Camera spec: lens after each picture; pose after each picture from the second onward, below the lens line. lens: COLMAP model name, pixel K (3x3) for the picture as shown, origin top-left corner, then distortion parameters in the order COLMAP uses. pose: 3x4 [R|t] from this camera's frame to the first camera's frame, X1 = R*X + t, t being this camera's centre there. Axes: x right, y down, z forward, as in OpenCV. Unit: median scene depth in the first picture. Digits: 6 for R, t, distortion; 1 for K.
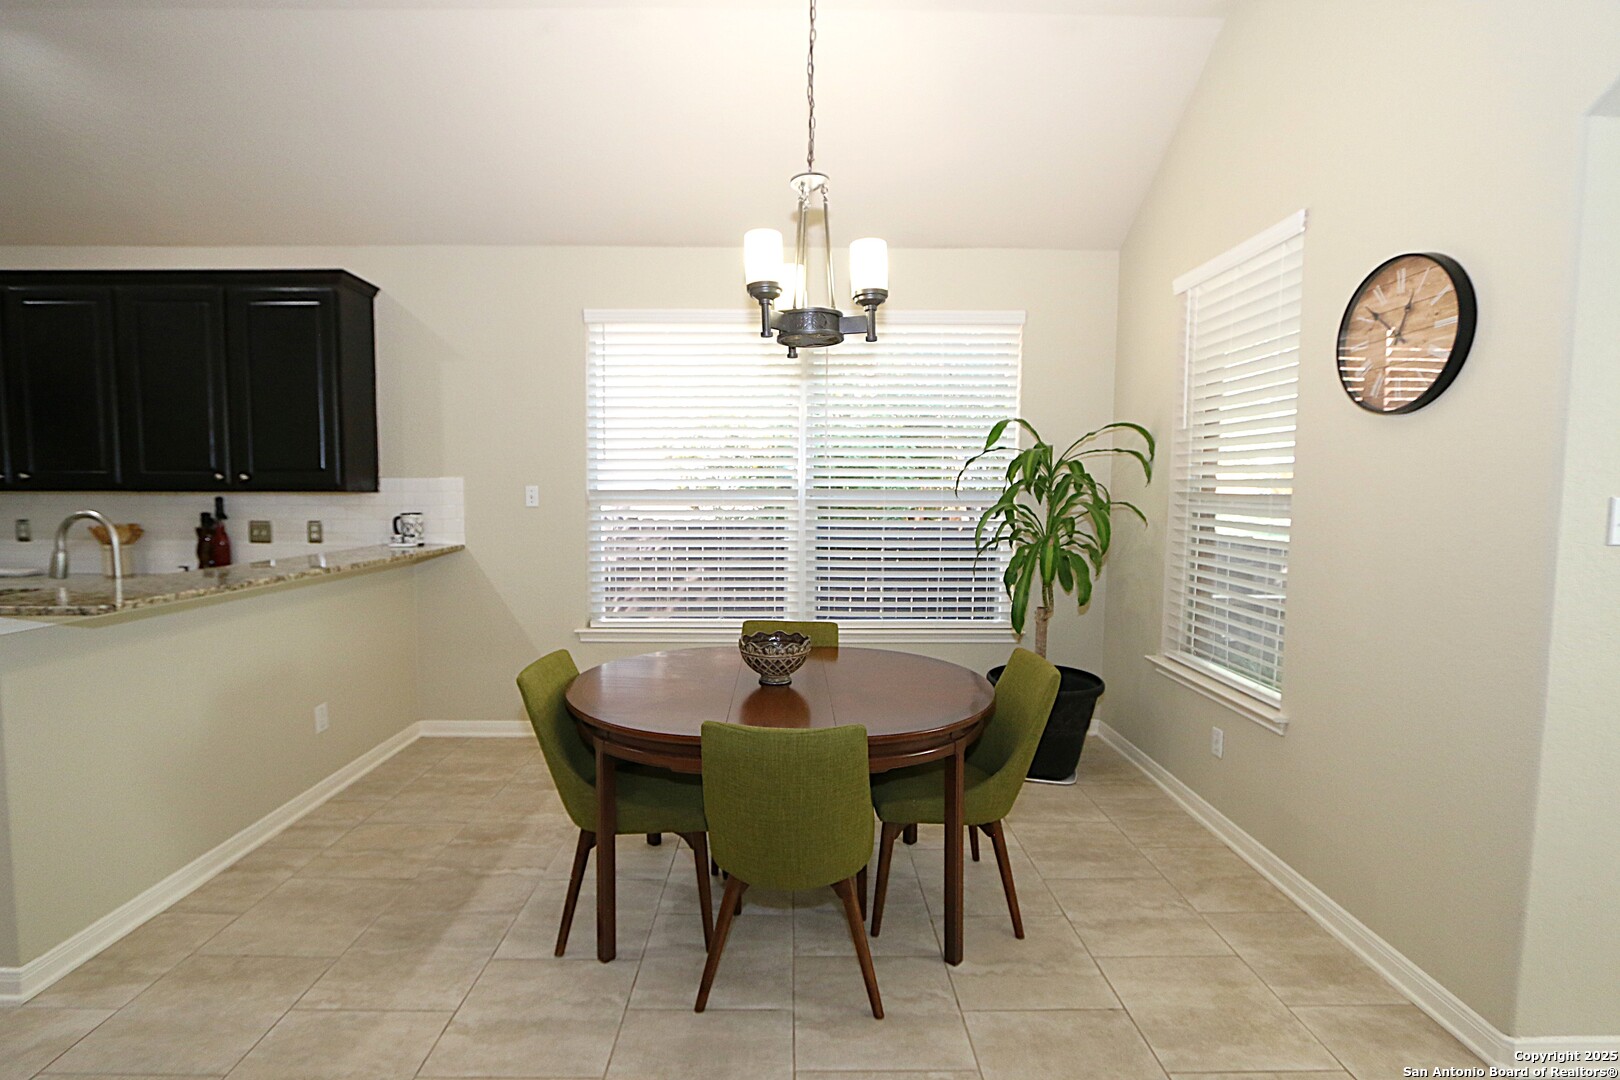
lens RADIAL K [[747.2, 0, 805.7], [0, 747.2, 539.1], [0, 0, 1]] dist [-0.022486, 0.005261]
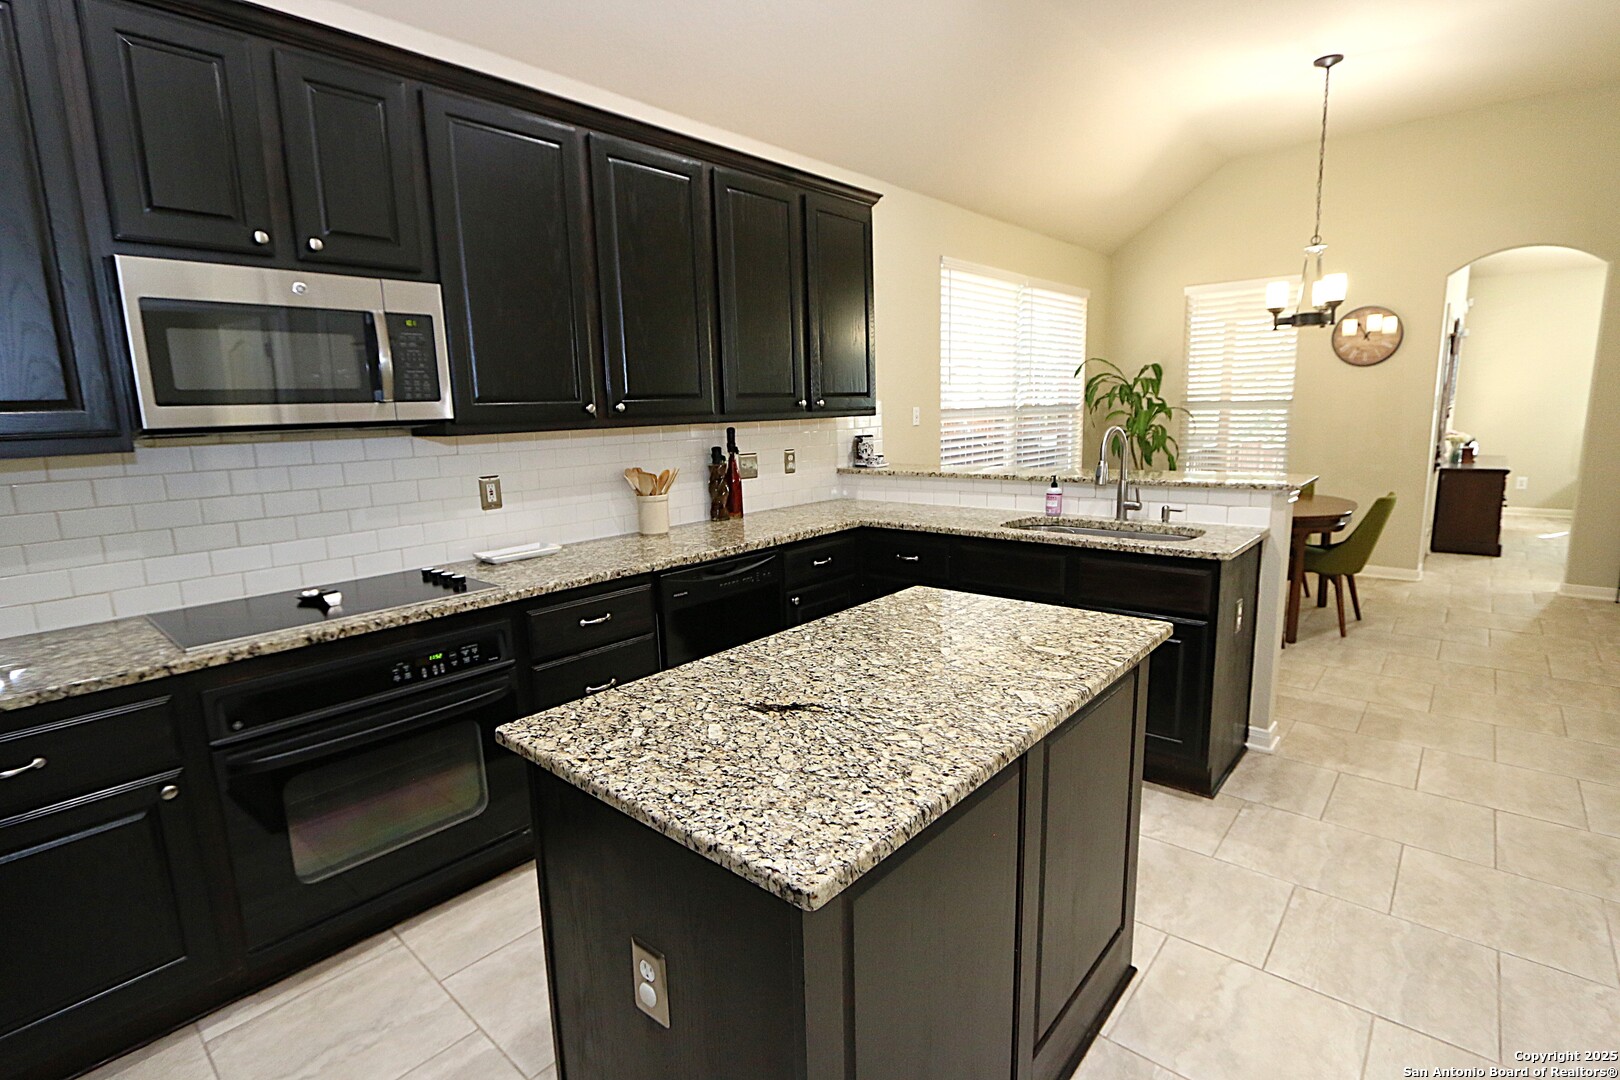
lens RADIAL K [[766.2, 0, 801.8], [0, 766.2, 543.2], [0, 0, 1]] dist [-0.024301, 0.005282]
pose [[0.676582, -0.151579, 0.720597, -1.416915], [0.081959, 0.988005, 0.130876, -0.034564], [-0.731792, -0.029489, 0.680890, 0.327150]]
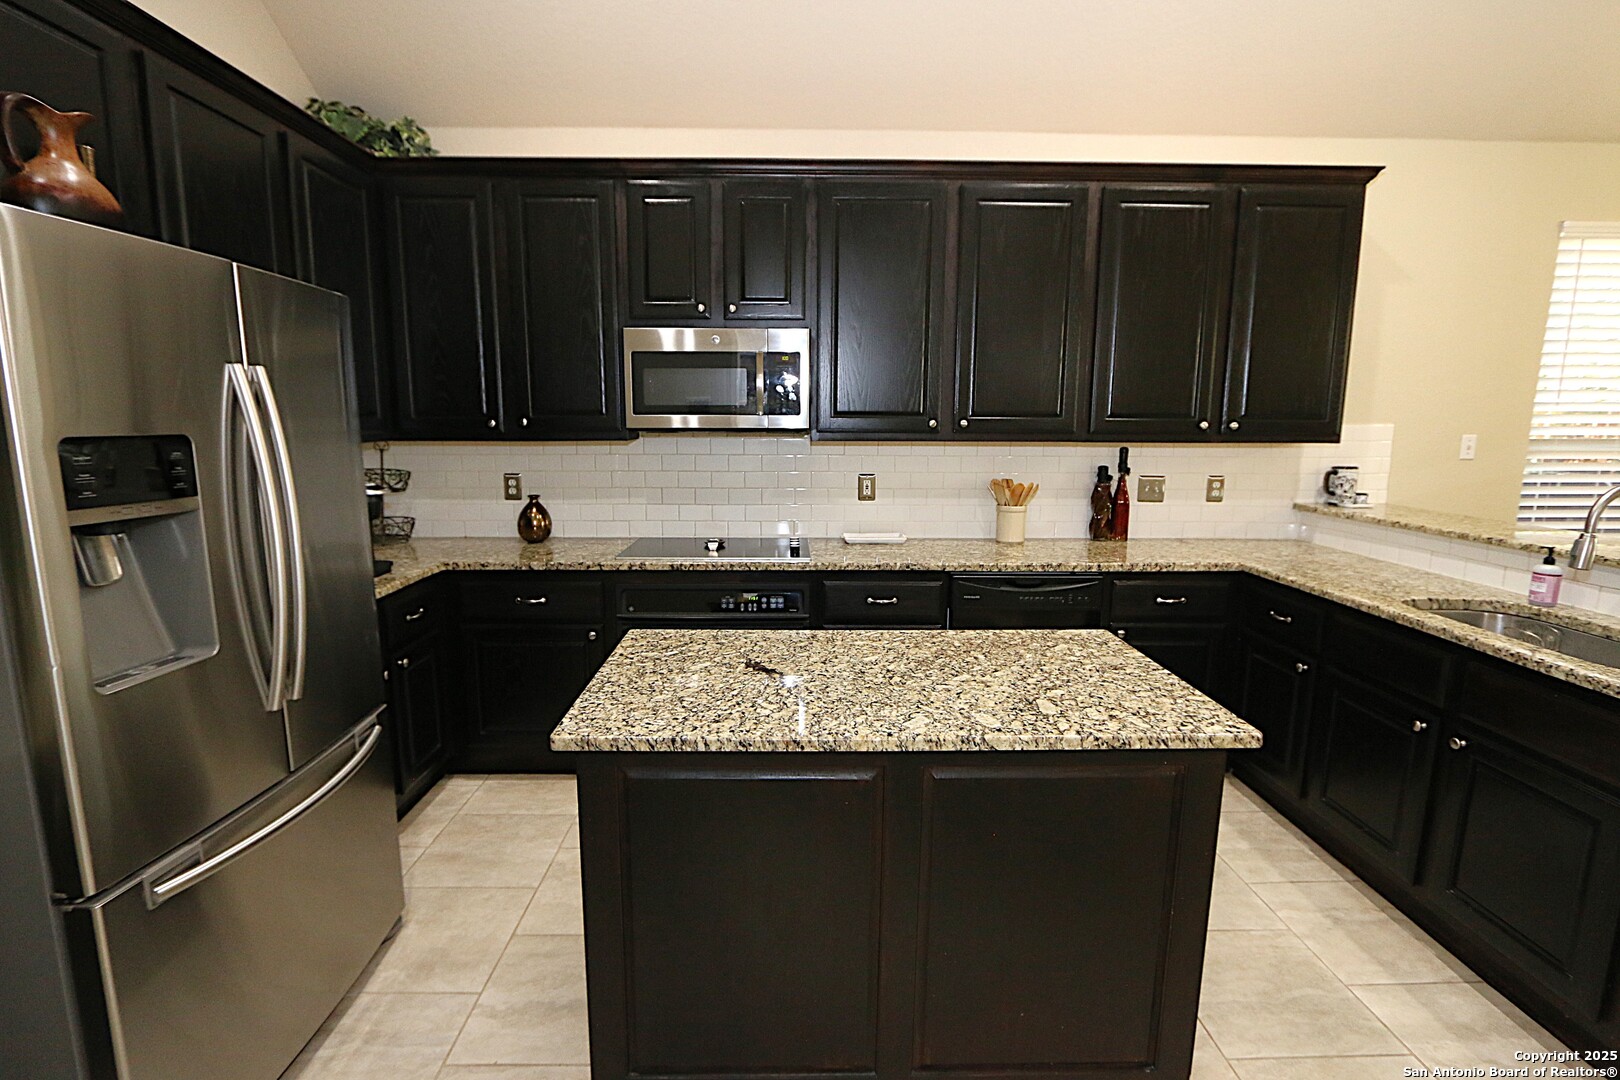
lens RADIAL K [[766.2, 0, 801.8], [0, 766.2, 543.2], [0, 0, 1]] dist [-0.024301, 0.005282]
pose [[0.999998, -0.000608, -0.001892, -1.167102], [0.000786, 0.995405, 0.095747, -0.032554], [0.001825, -0.095748, 0.995404, 0.132770]]
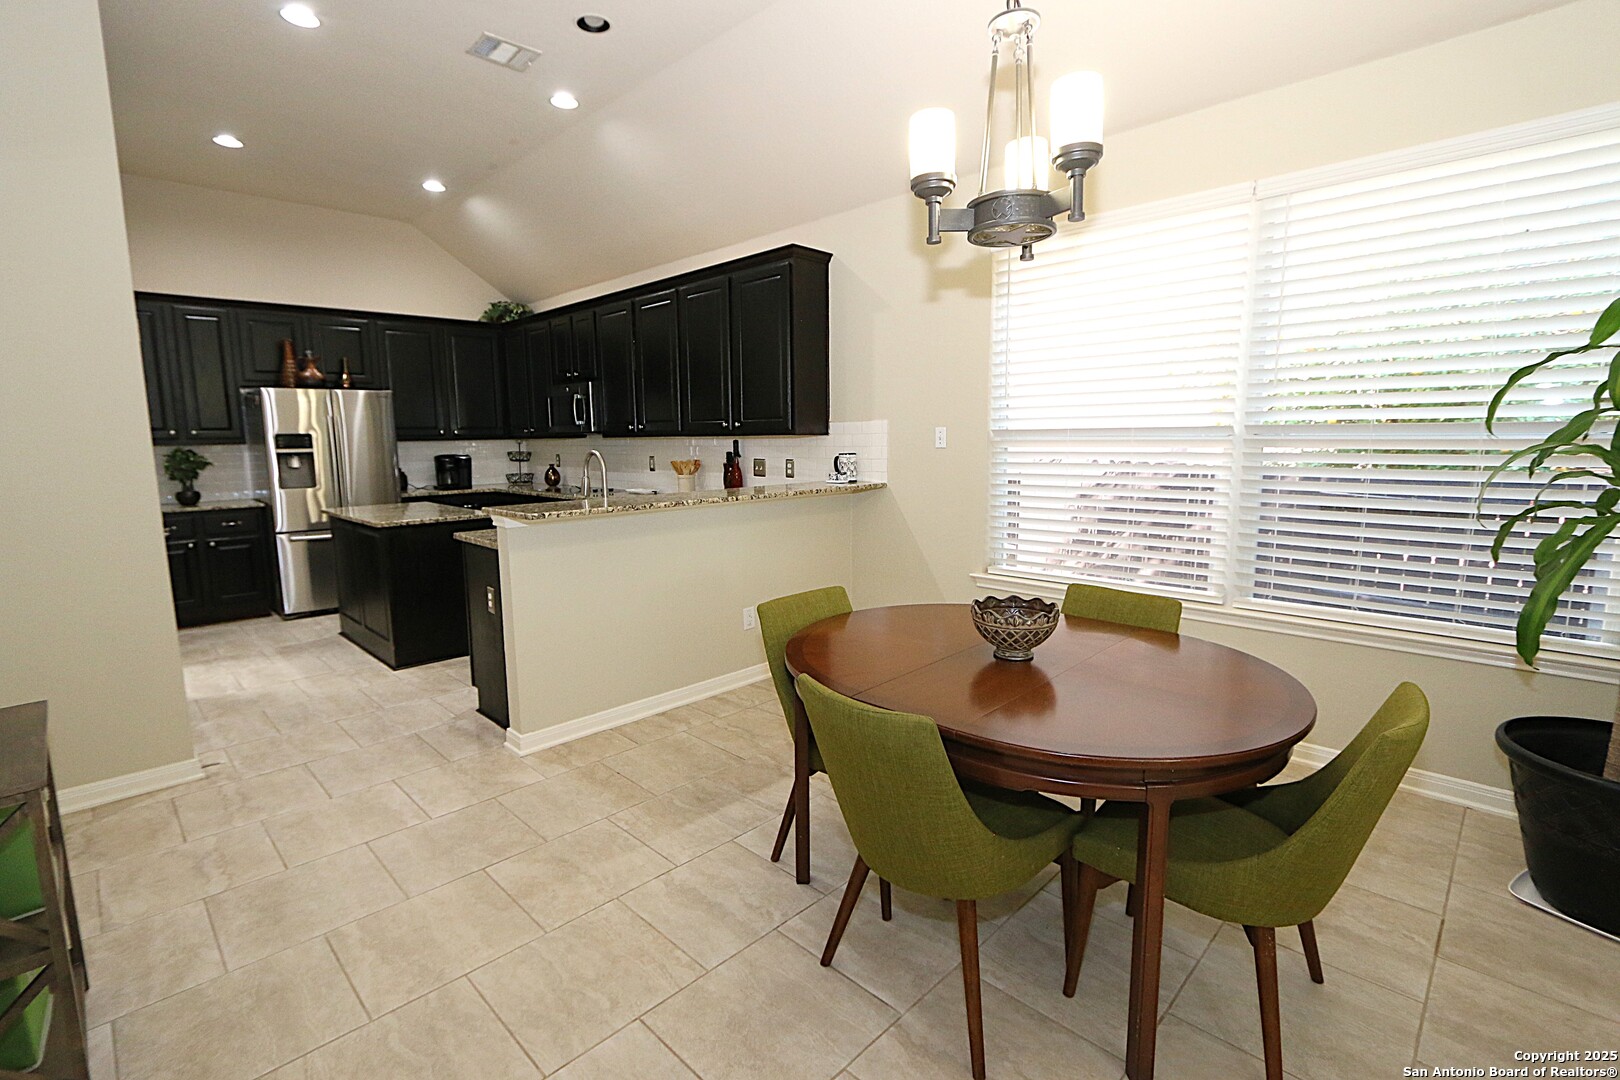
lens RADIAL K [[747.2, 0, 805.7], [0, 747.2, 539.1], [0, 0, 1]] dist [-0.022486, 0.005261]
pose [[0.700002, 0.086723, -0.708856, 0.244802], [-0.032051, 0.995414, 0.090131, -0.005968], [0.713422, -0.040372, 0.699571, 0.158561]]
